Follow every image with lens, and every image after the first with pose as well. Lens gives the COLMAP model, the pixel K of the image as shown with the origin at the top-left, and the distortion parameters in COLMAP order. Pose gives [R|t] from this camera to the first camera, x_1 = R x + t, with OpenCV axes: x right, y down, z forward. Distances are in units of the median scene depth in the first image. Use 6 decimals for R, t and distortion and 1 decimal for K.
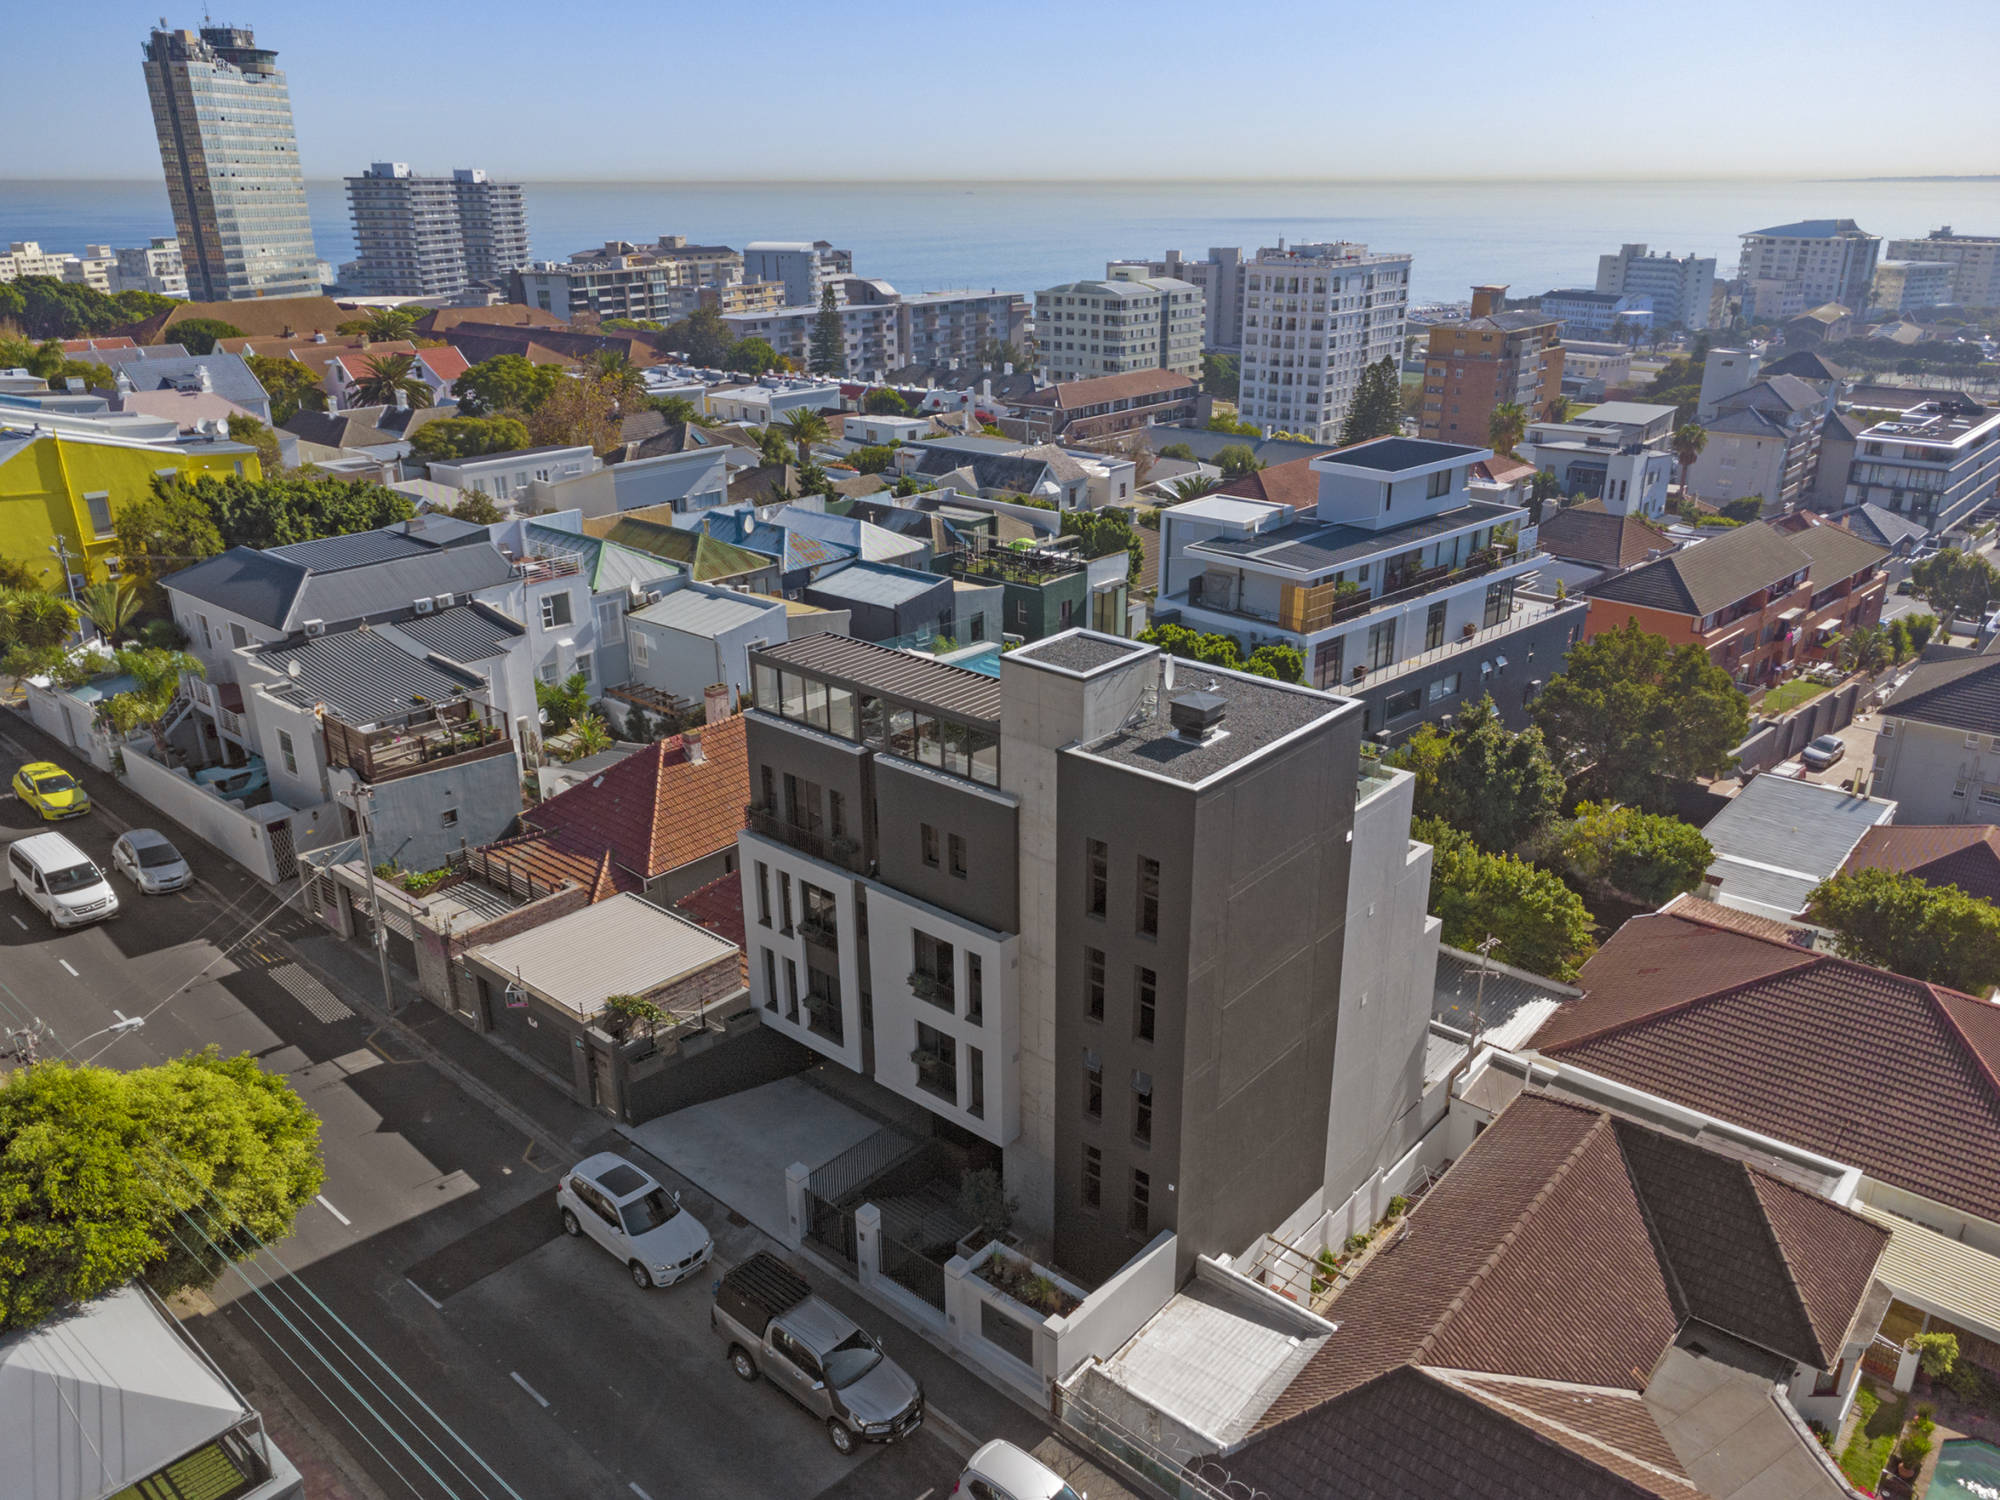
lens RADIAL K [[1469.8, 0, 999.2], [0, 1469.8, 713.9], [0, 0, 1]] dist [0.014622, -0.004996]
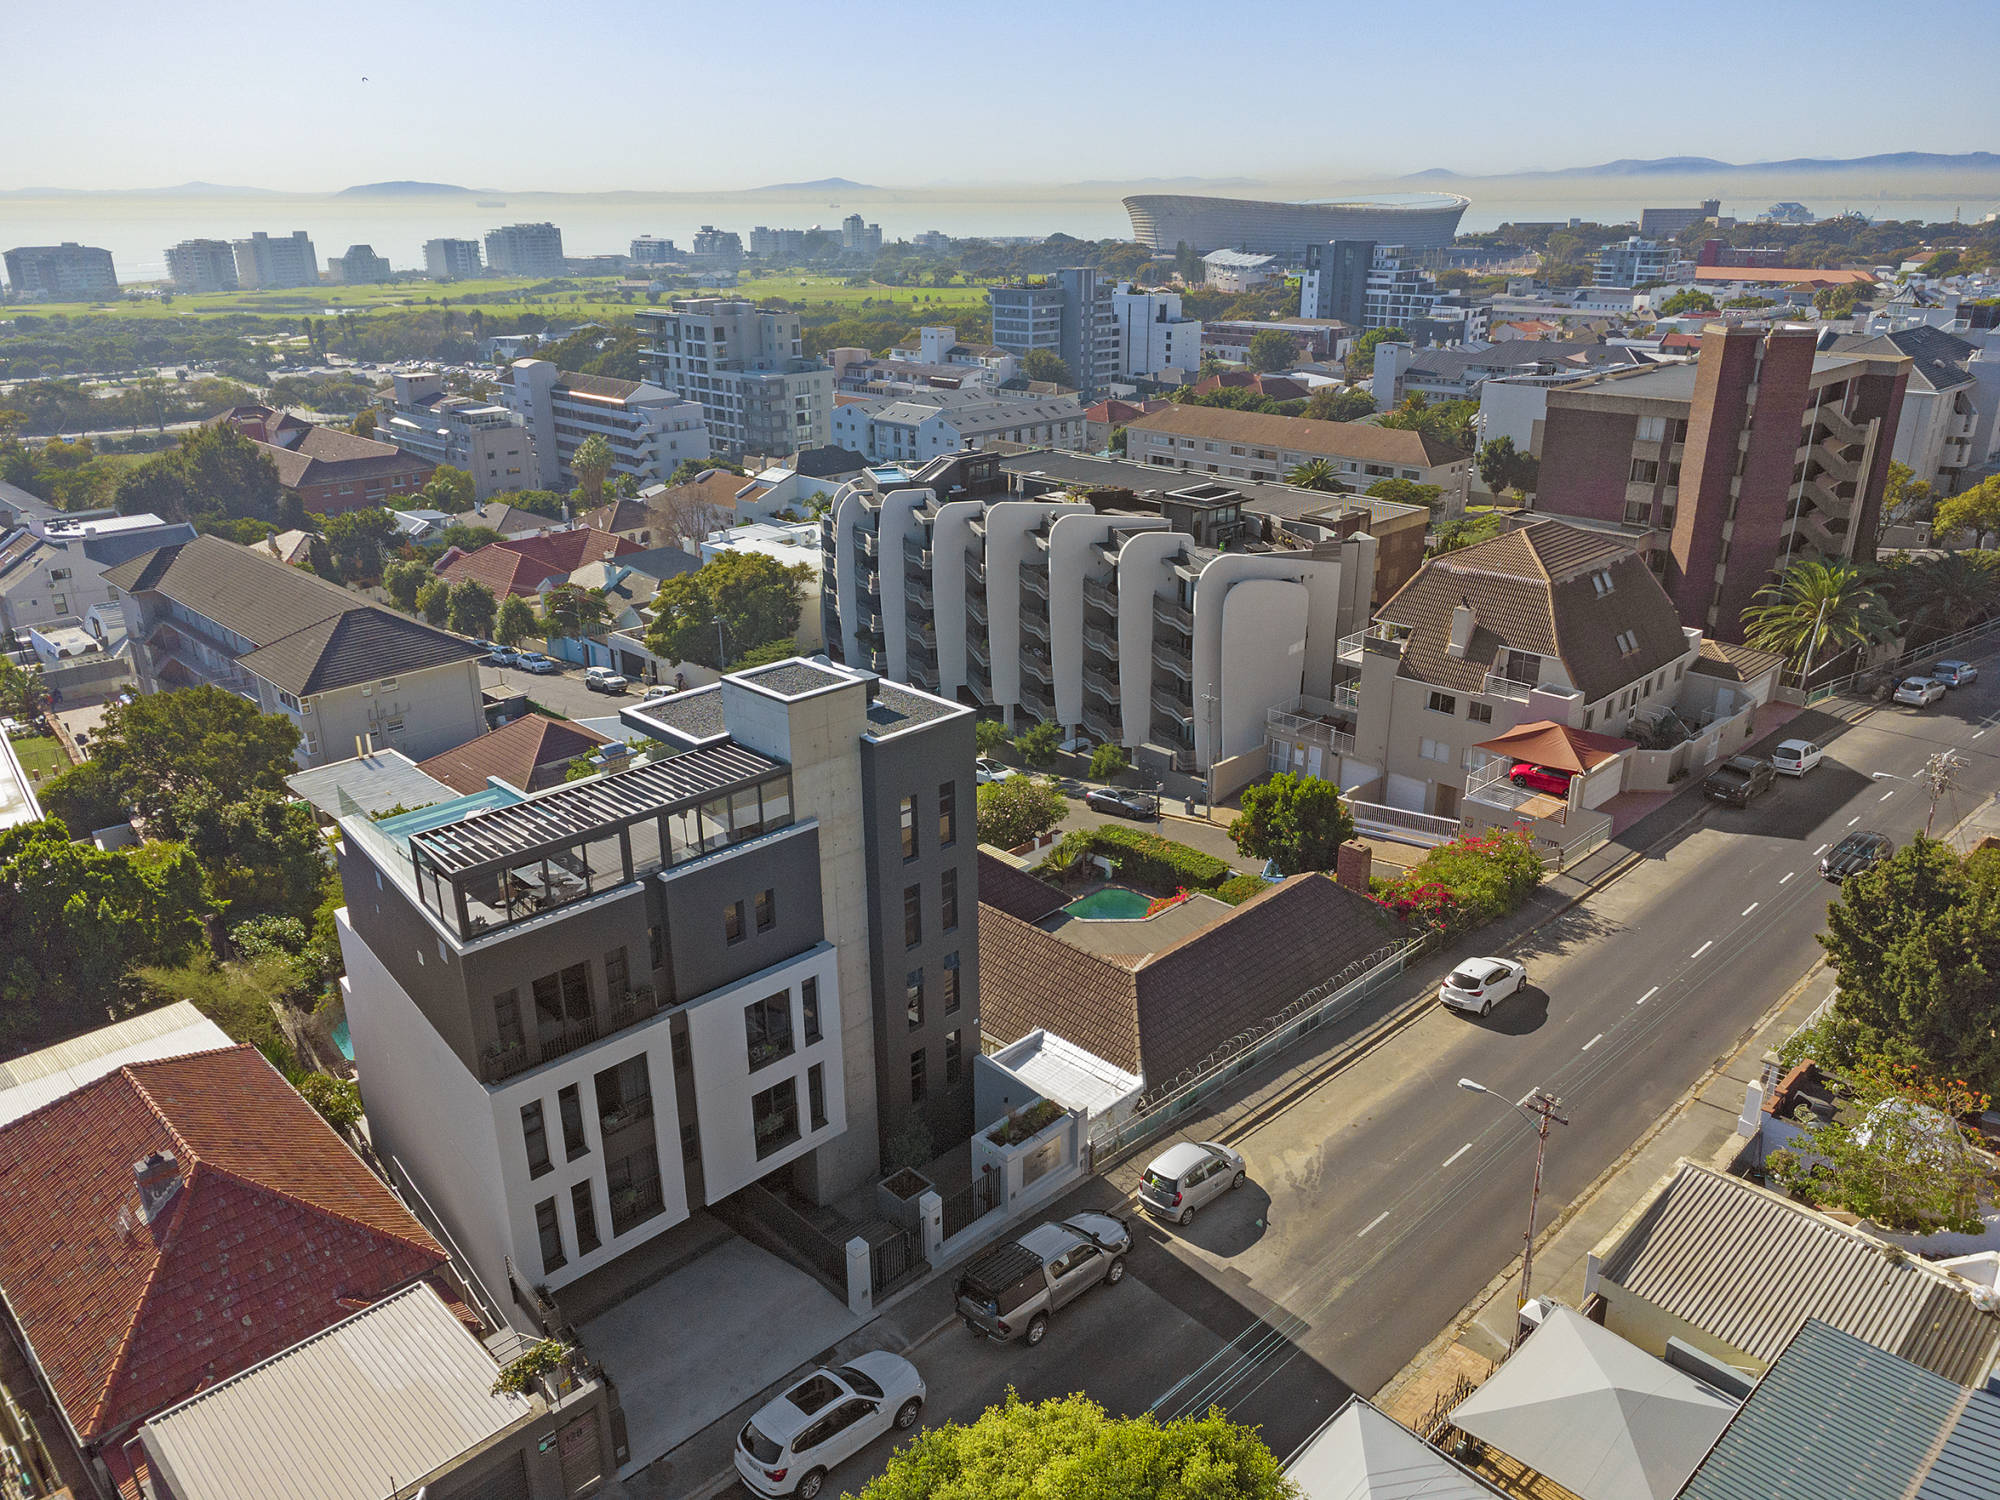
lens RADIAL K [[1469.8, 0, 999.2], [0, 1469.8, 713.9], [0, 0, 1]] dist [0.014622, -0.004996]
pose [[0.098793, -0.343238, 0.934039, -0.400257], [0.355867, 0.888744, 0.288953, -0.114988], [-0.929300, 0.303847, 0.209948, 0.247423]]
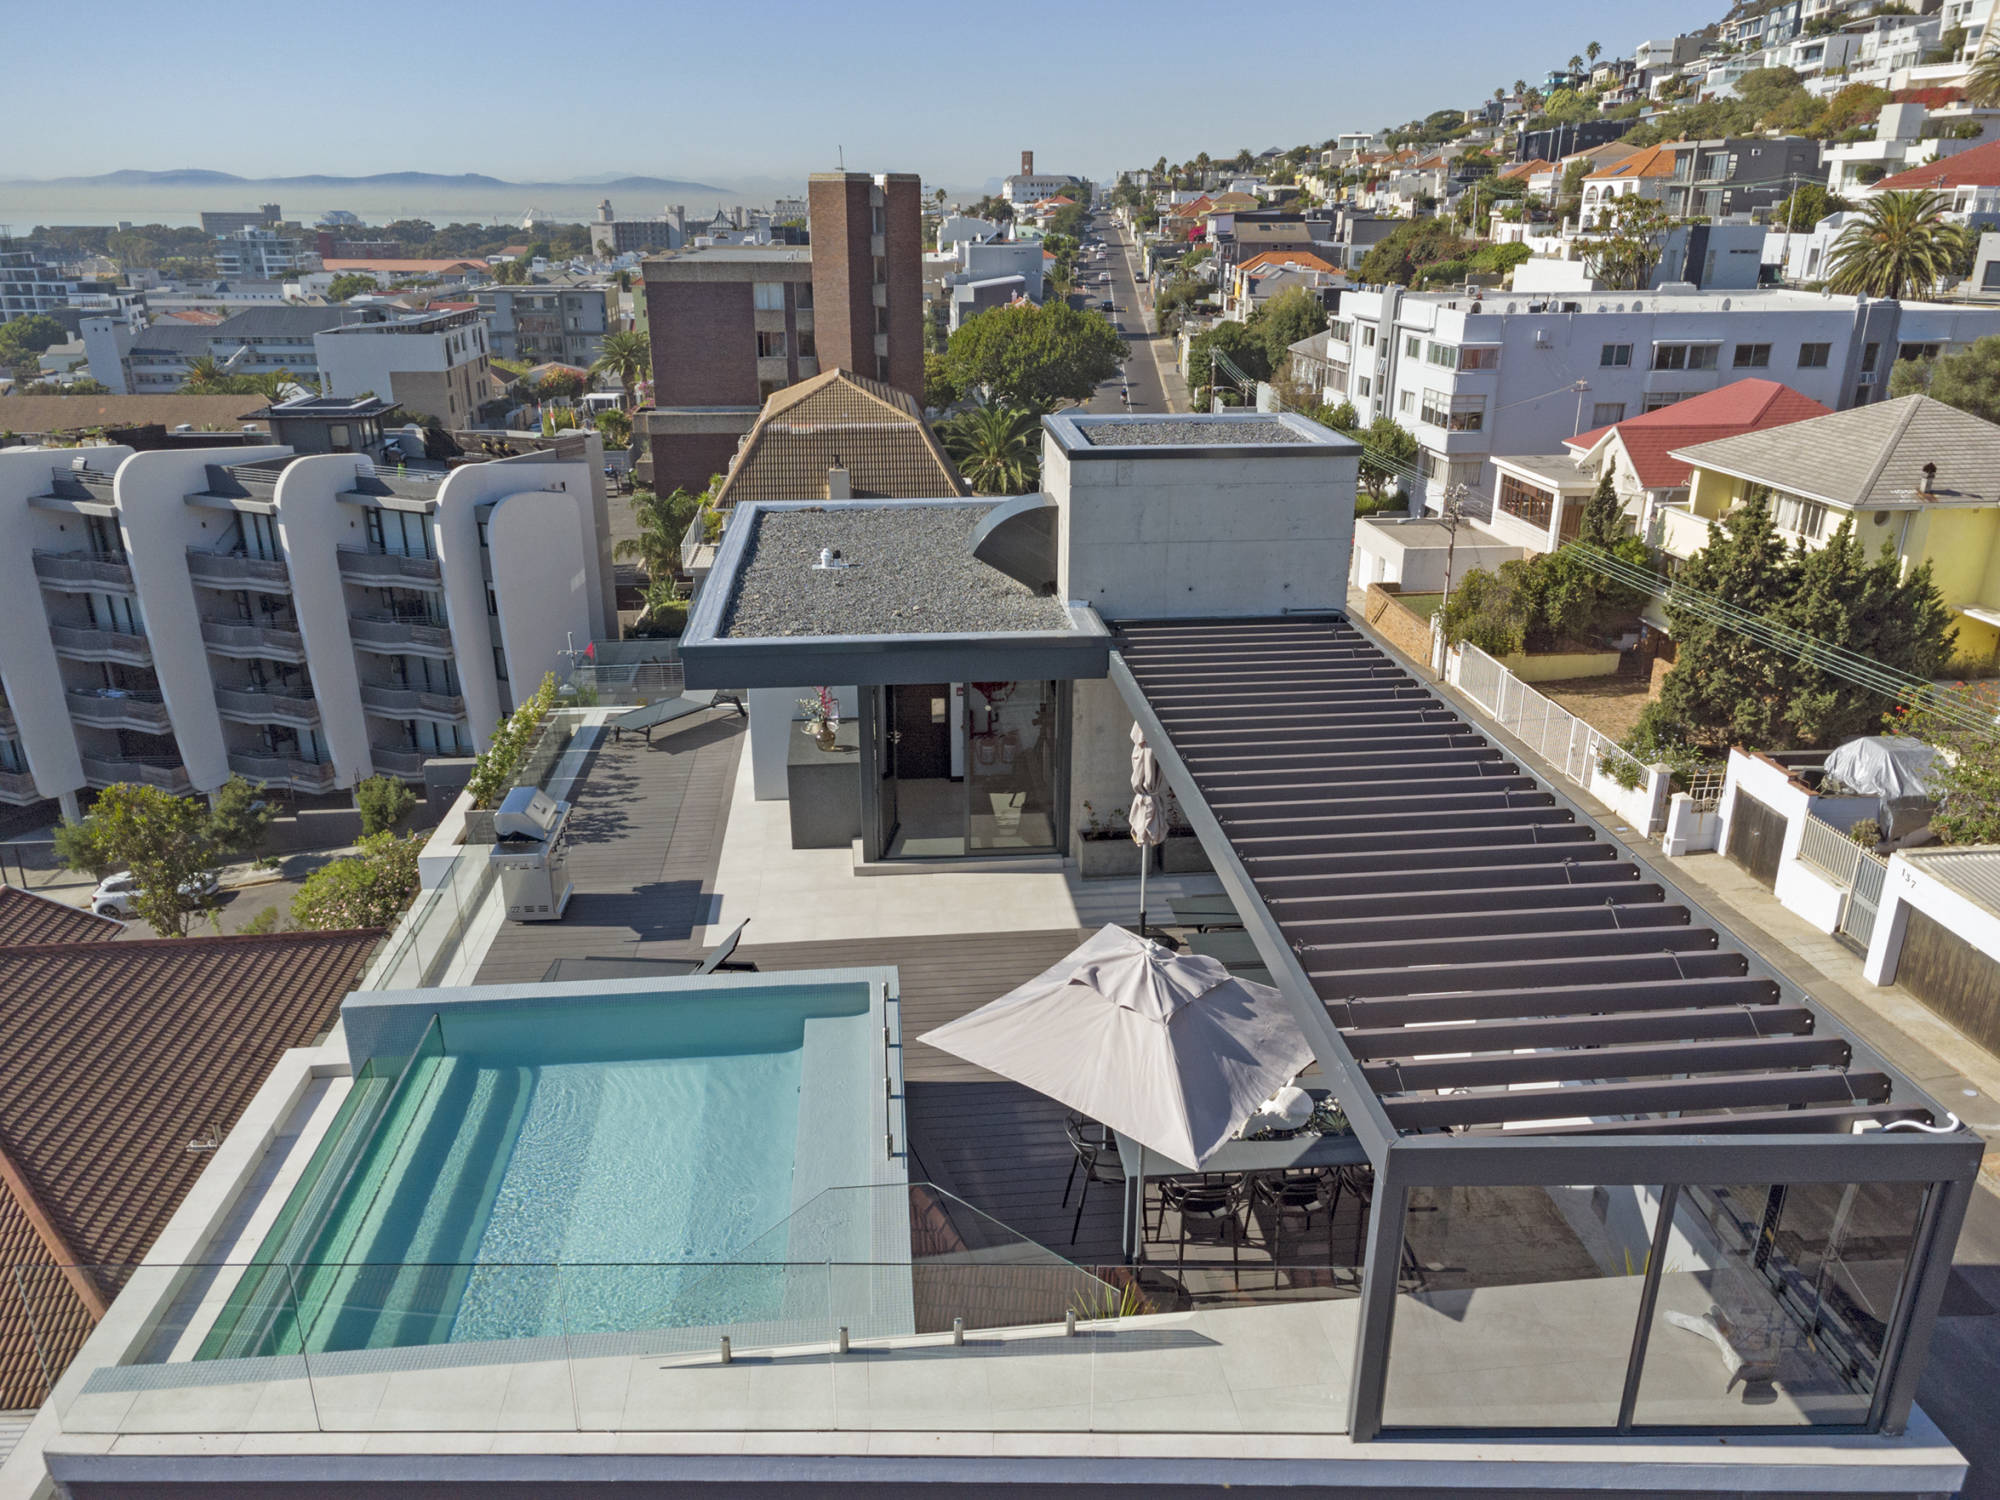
lens RADIAL K [[1424.0, 0, 944.4], [0, 1424.0, 781.4], [0, 0, 1]] dist [0.011839, -0.002341]
pose [[-0.720807, -0.263236, 0.641206, -0.078805], [0.227550, 0.783940, 0.577632, -0.090551], [-0.654720, 0.562268, -0.505170, 0.533230]]
